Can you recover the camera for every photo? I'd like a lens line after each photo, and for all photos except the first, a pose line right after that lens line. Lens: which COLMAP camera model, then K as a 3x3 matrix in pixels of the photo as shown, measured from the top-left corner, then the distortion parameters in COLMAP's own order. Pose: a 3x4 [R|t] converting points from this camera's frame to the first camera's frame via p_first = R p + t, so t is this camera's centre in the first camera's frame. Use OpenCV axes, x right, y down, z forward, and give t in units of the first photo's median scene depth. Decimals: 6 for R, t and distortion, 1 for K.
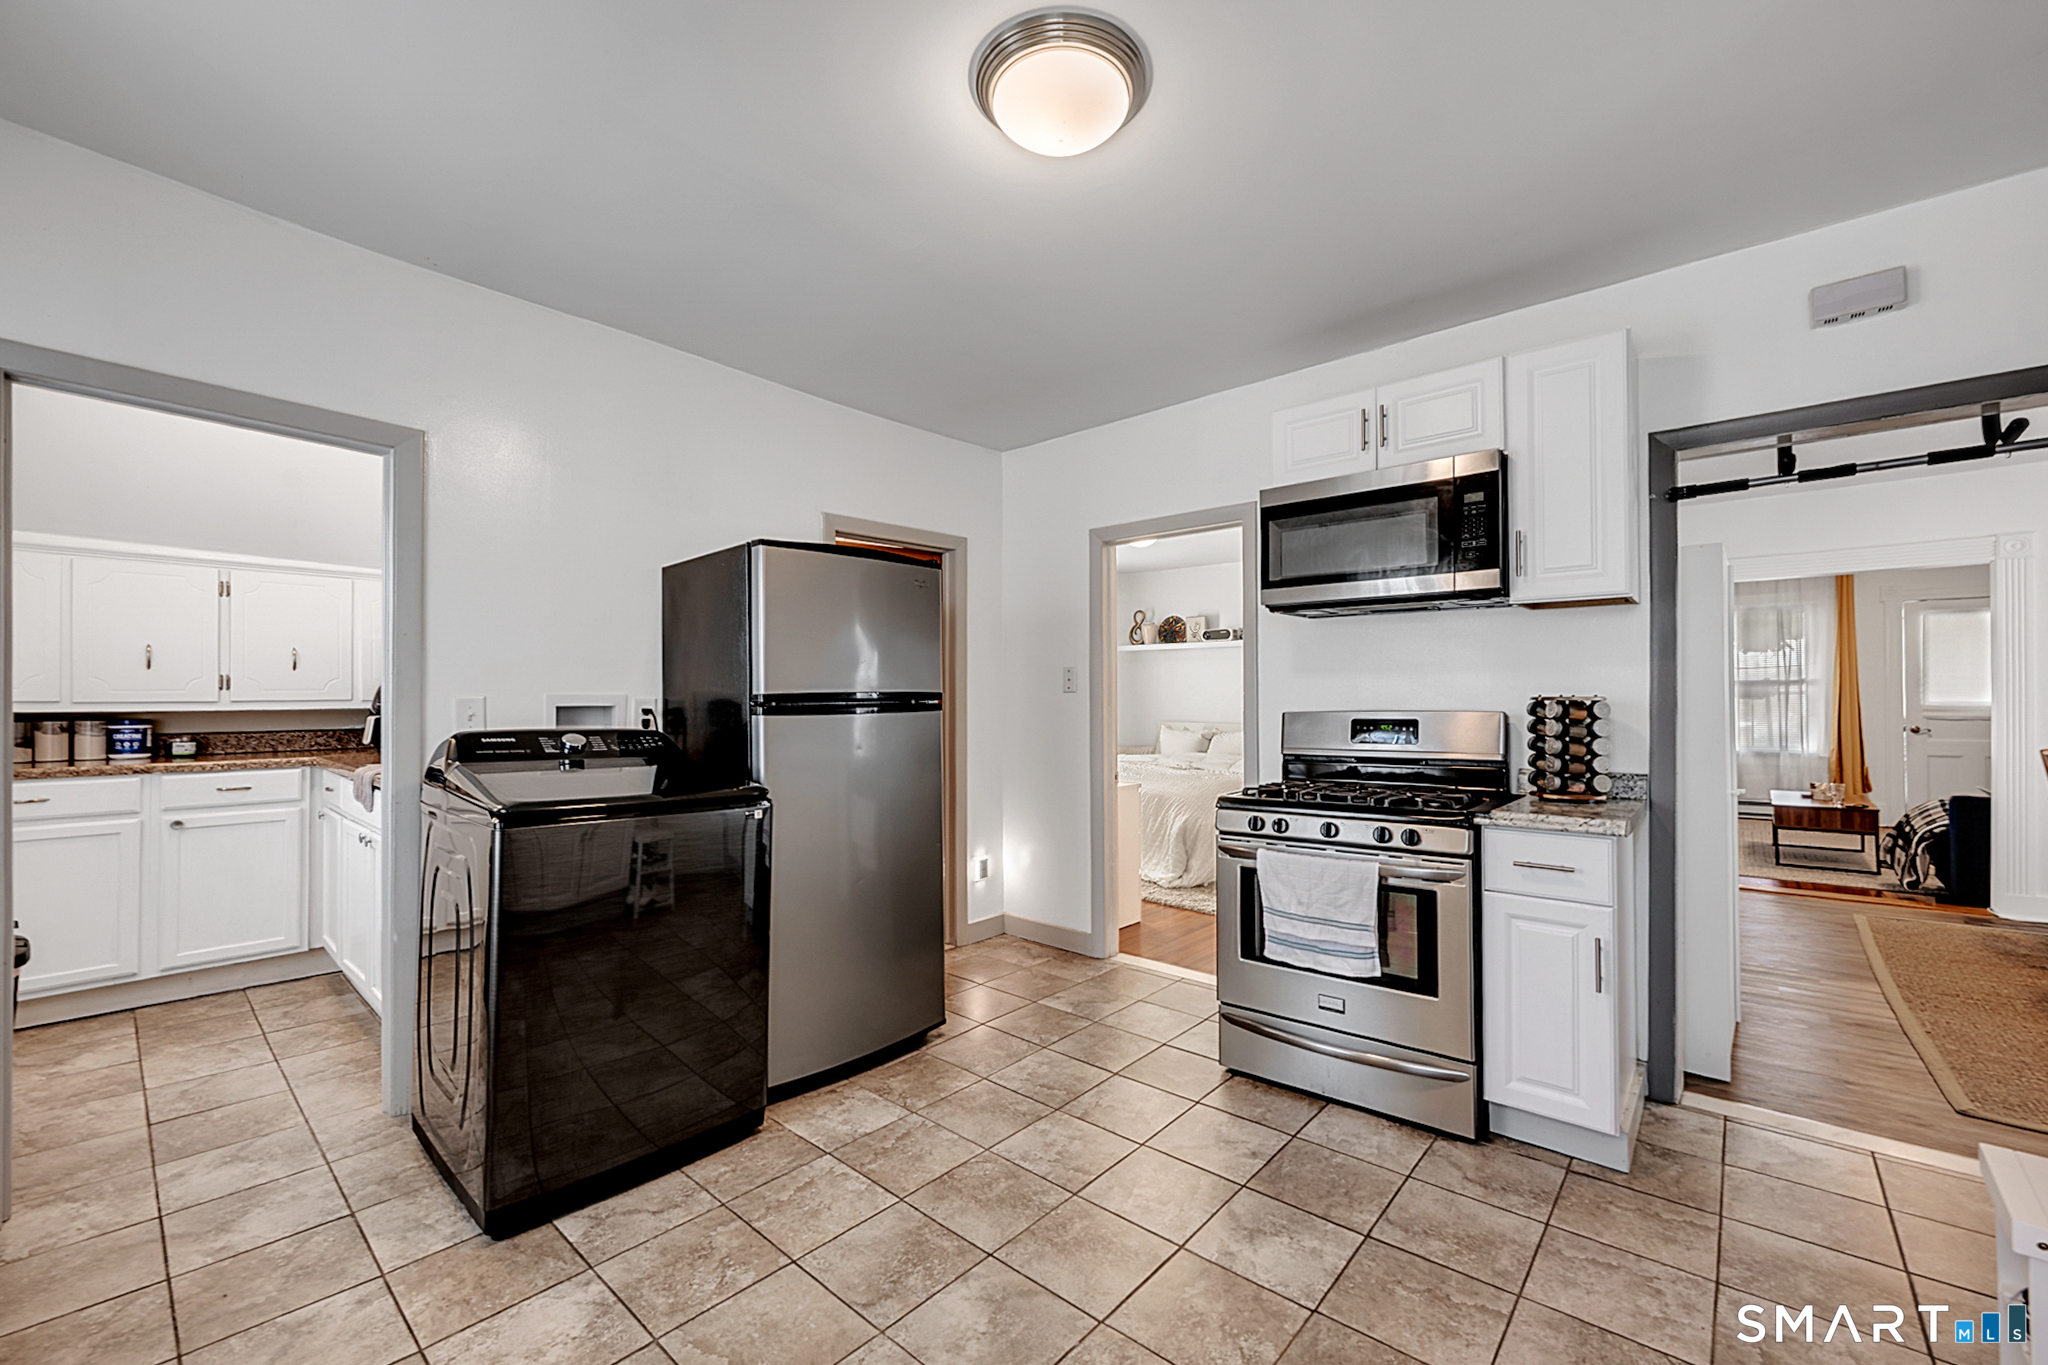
lens RADIAL K [[813.5, 0, 1025.3], [0, 813.5, 683.7], [0, 0, 1]] dist [-0.001067, 0.000461]
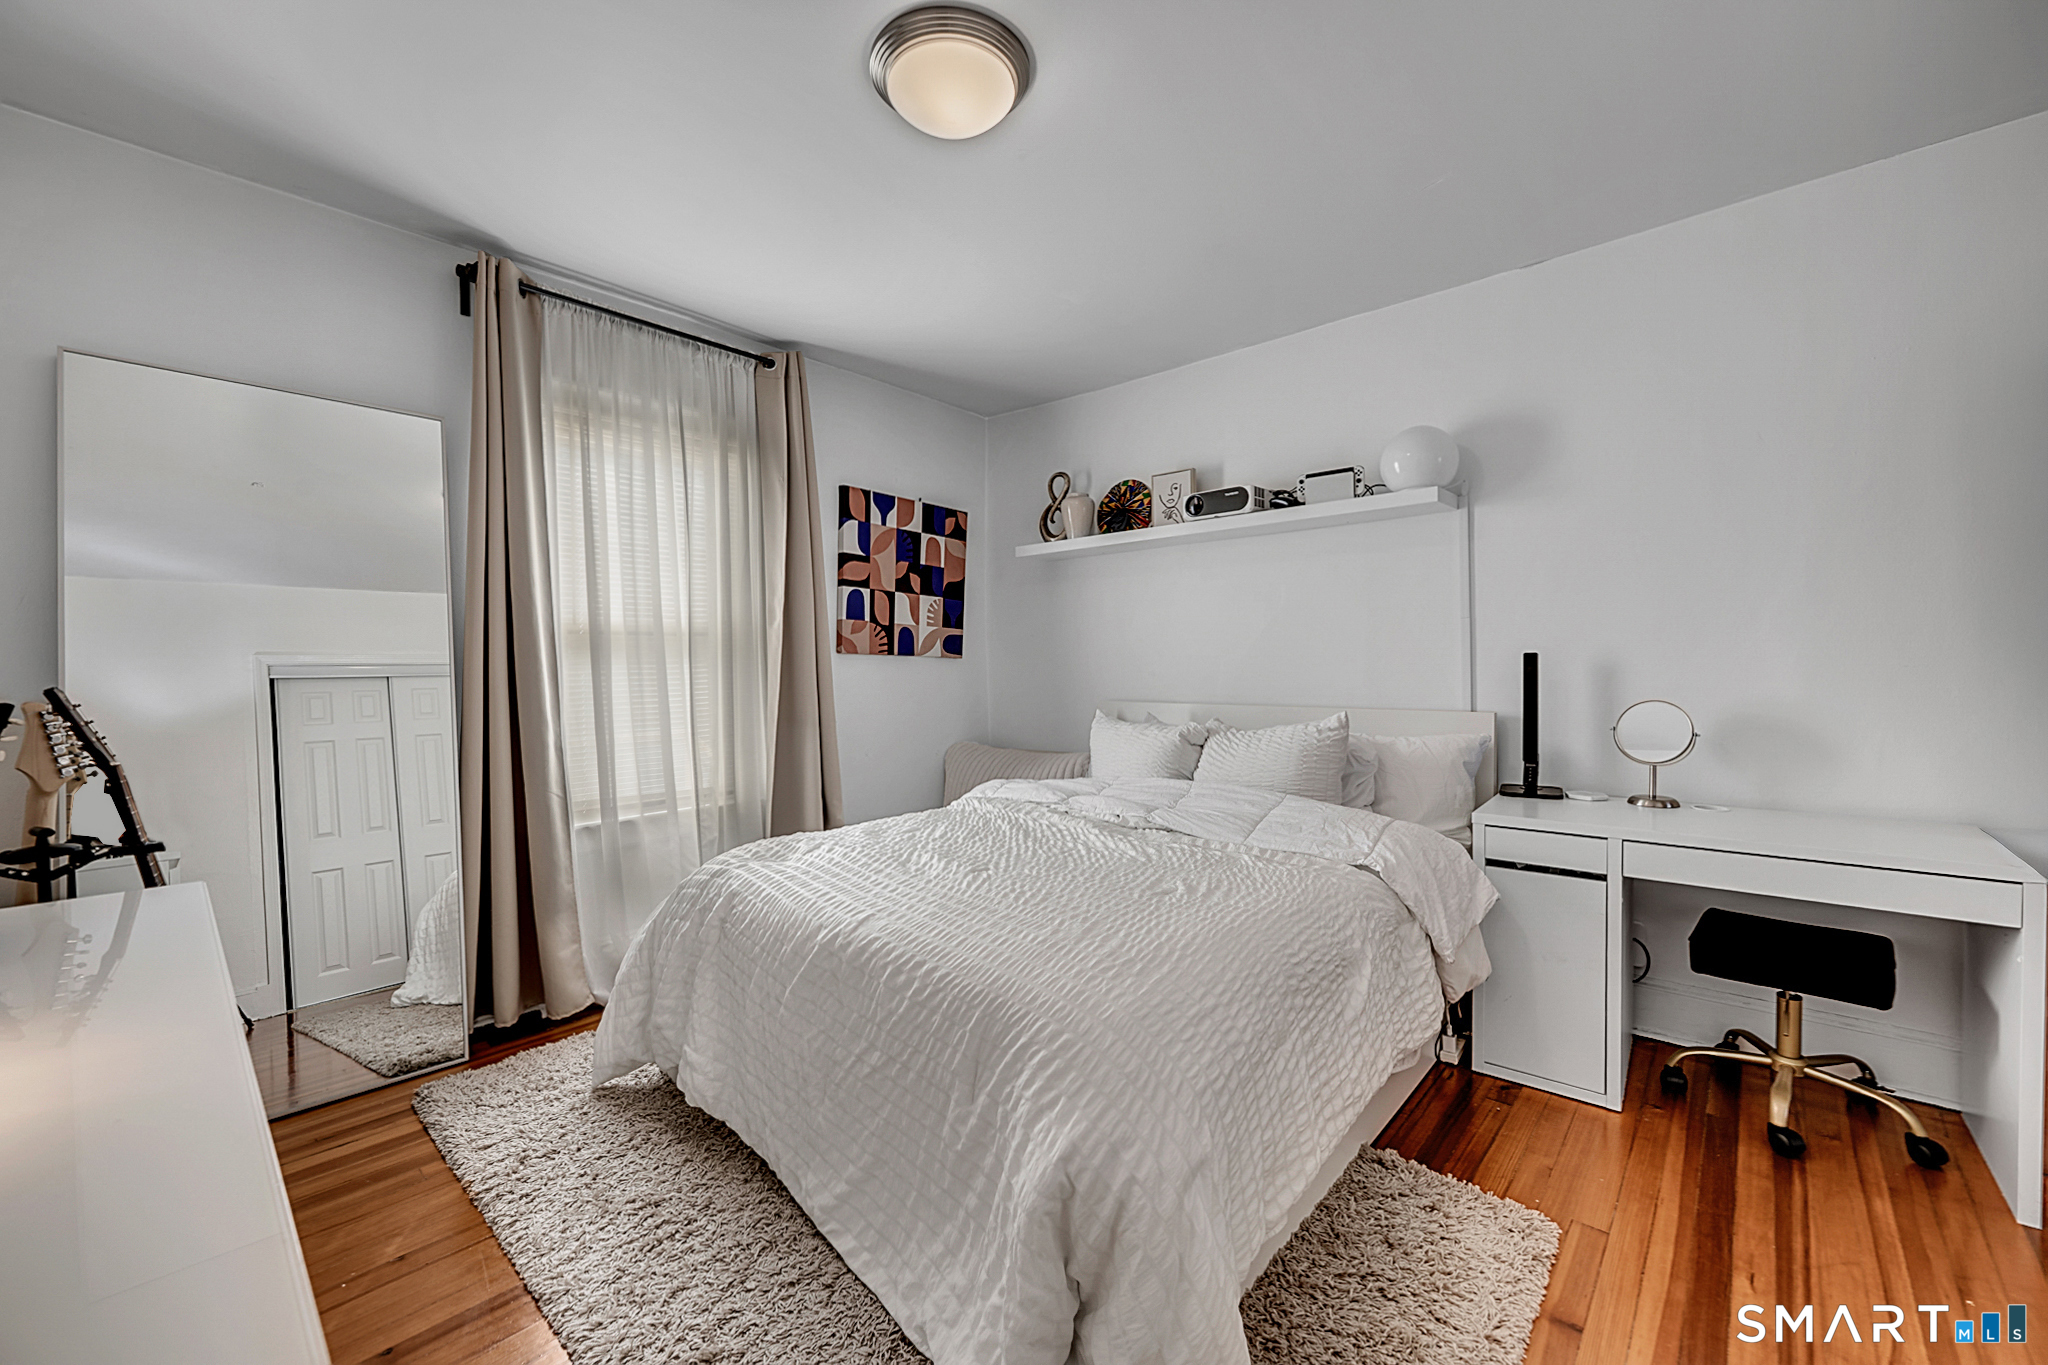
lens RADIAL K [[813.5, 0, 1025.9], [0, 813.5, 679.9], [0, 0, 1]] dist [-0.001067, 0.000461]
pose [[0.999882, -0.011208, -0.010506, 0.131633], [0.011561, 0.999352, 0.034088, 0.018400], [0.010117, -0.034205, 0.999364, 0.540869]]
